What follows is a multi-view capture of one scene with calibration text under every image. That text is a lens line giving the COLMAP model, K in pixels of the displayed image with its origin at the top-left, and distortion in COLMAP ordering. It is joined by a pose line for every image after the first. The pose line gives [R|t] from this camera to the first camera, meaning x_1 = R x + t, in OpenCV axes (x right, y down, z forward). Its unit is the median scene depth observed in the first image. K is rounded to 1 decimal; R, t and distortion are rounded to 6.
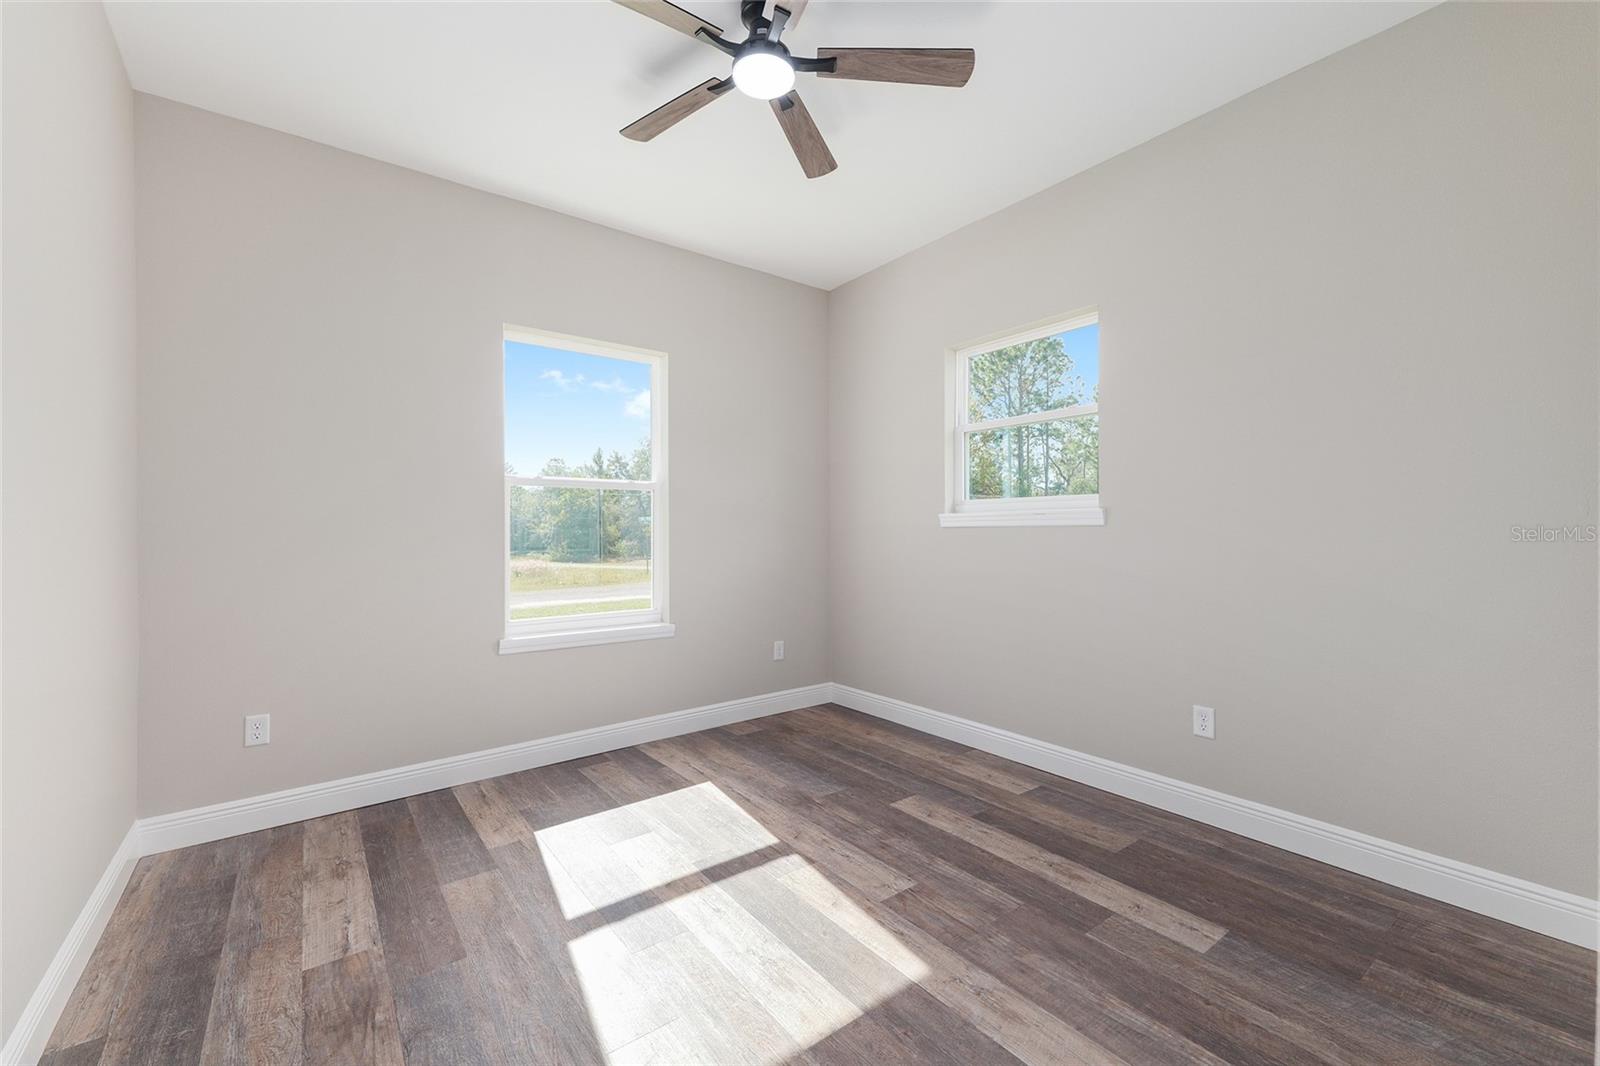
lens RADIAL K [[655.8, 0, 800.0], [0, 655.8, 533.0], [0, 0, 1]] dist [0.009583, -0.000612]
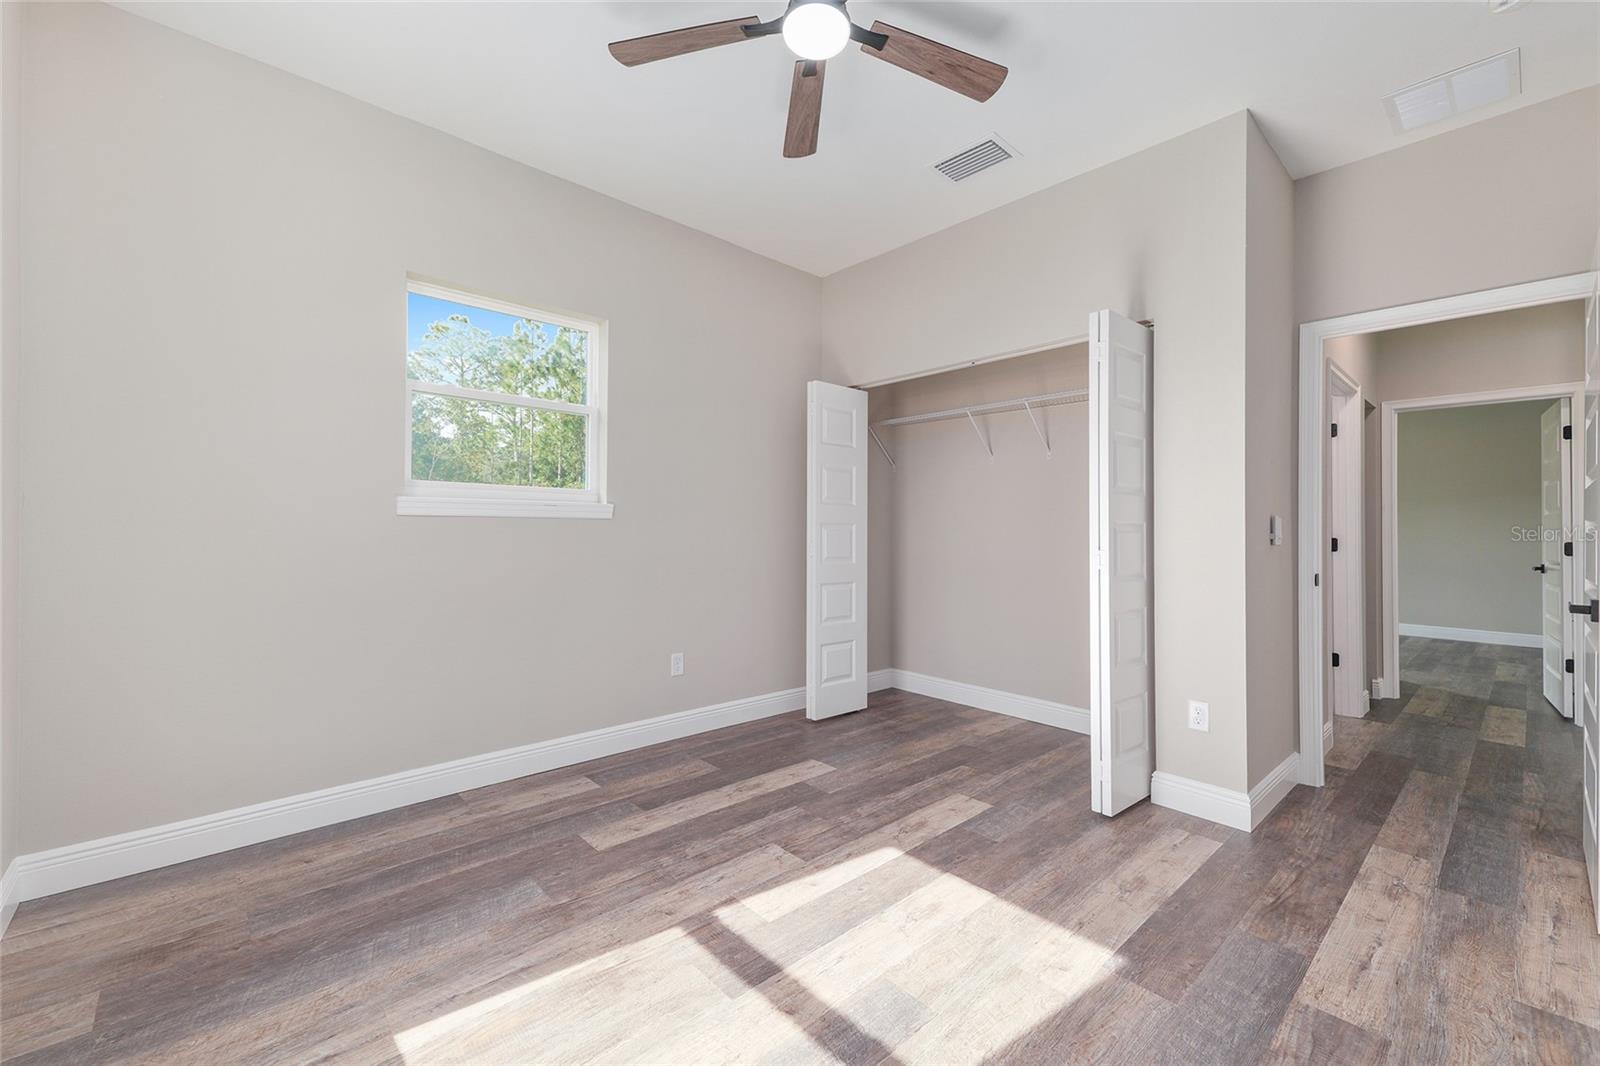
lens RADIAL K [[655.8, 0, 800.0], [0, 655.8, 533.0], [0, 0, 1]] dist [0.009583, -0.000612]
pose [[-0.092877, -0.007250, 0.995651, -0.814922], [-0.003445, 0.999970, 0.006960, 0.005909], [-0.995672, -0.002784, -0.092900, 0.943852]]
